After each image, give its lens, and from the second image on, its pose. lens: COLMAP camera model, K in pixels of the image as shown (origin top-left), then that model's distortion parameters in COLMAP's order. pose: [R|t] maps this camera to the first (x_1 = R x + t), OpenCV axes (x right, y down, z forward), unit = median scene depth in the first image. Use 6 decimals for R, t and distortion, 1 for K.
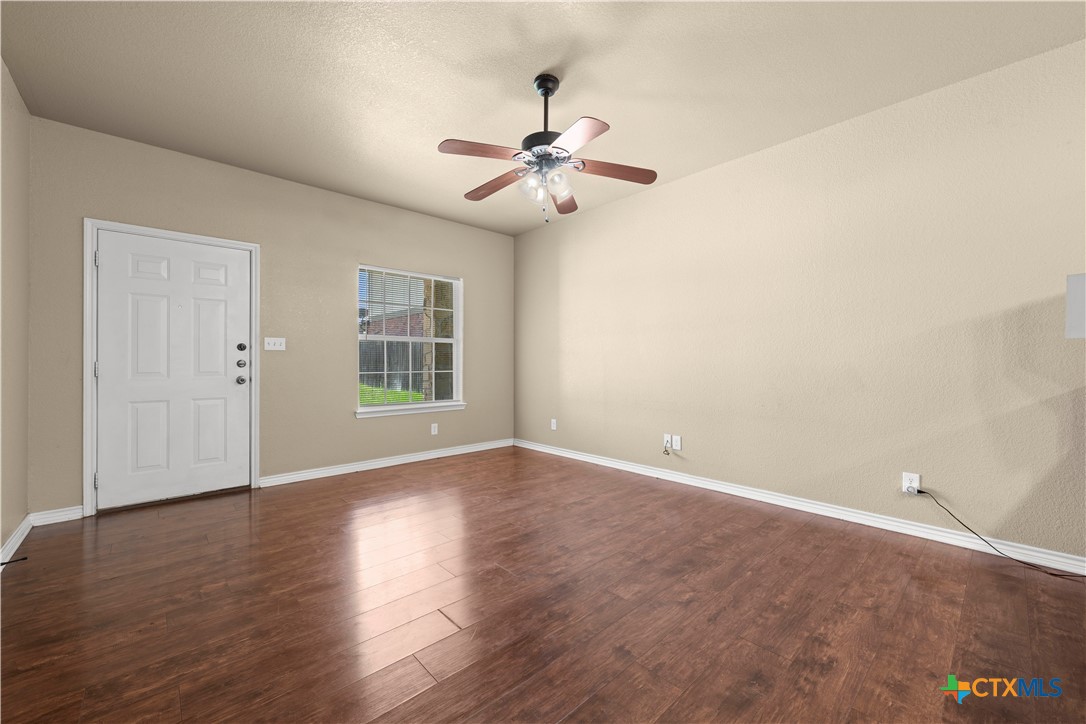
lens RADIAL K [[430.2, 0, 551.8], [0, 430.2, 363.8], [0, 0, 1]] dist [0.000491, 0.000059]
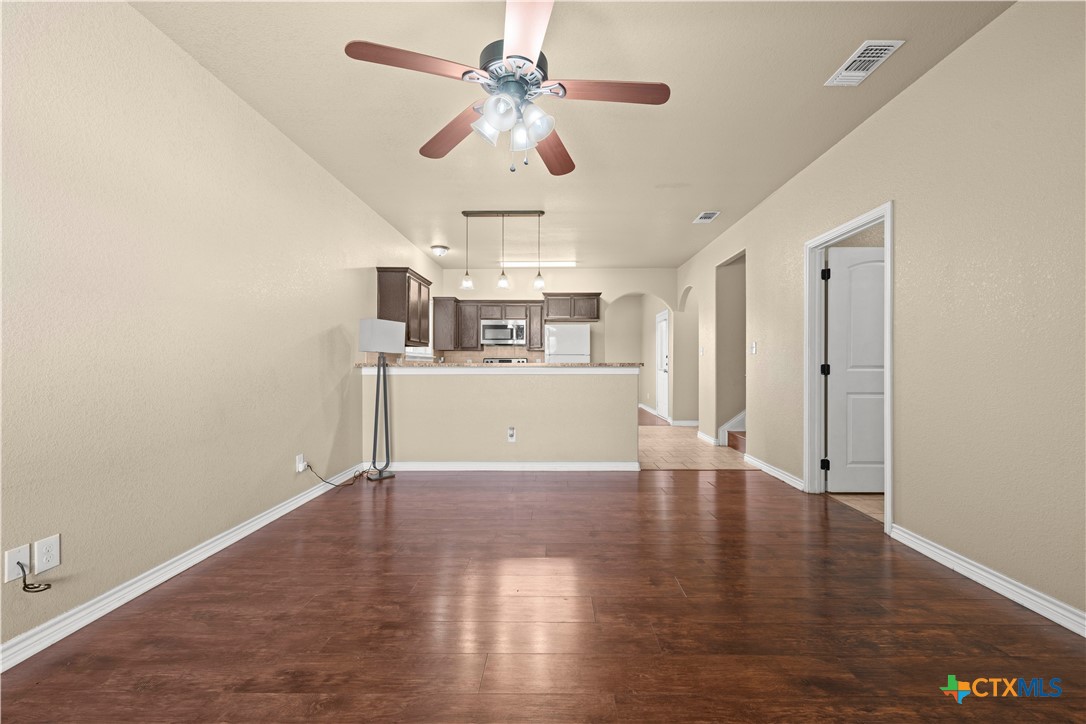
lens RADIAL K [[430.2, 0, 551.8], [0, 430.2, 363.8], [0, 0, 1]] dist [0.000491, 0.000059]
pose [[-0.723440, 0.001889, 0.690385, -0.573278], [0.006046, 0.999975, 0.003600, -0.005110], [-0.690361, 0.006778, -0.723433, 1.504567]]
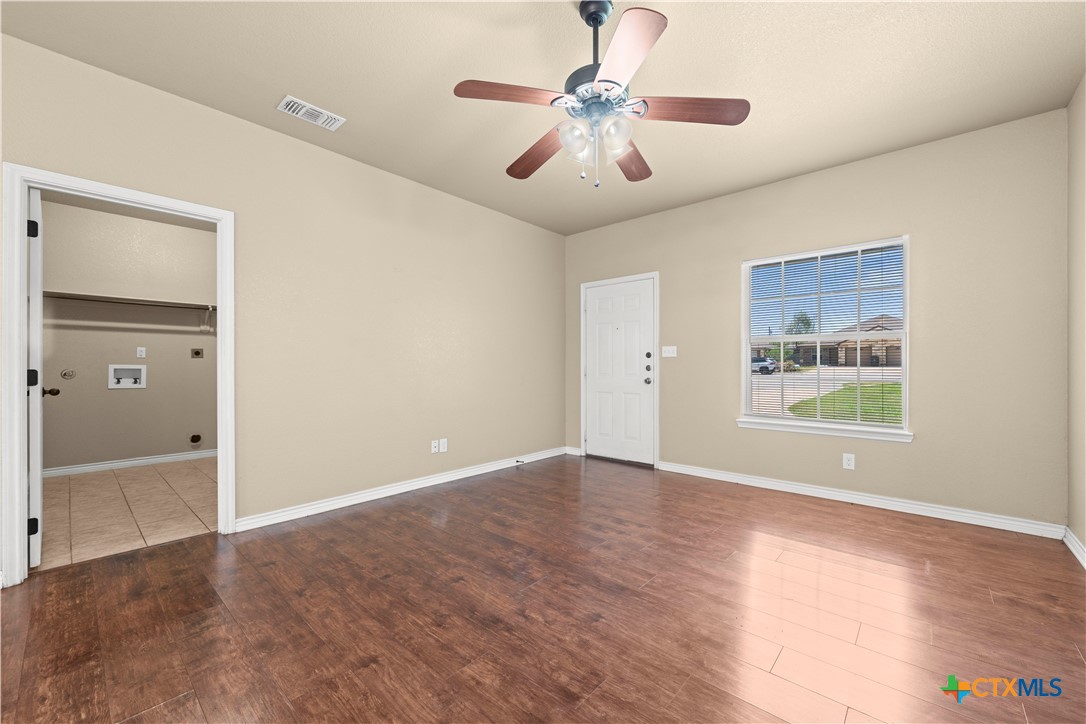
lens RADIAL K [[430.0, 0, 545.8], [0, 430.0, 364.5], [0, 0, 1]] dist [-0.000297, -0.000005]
pose [[0.089237, -0.002287, -0.996008, 0.765572], [-0.005931, 0.999978, -0.002827, -0.007768], [0.995993, 0.006160, 0.089222, 0.849049]]
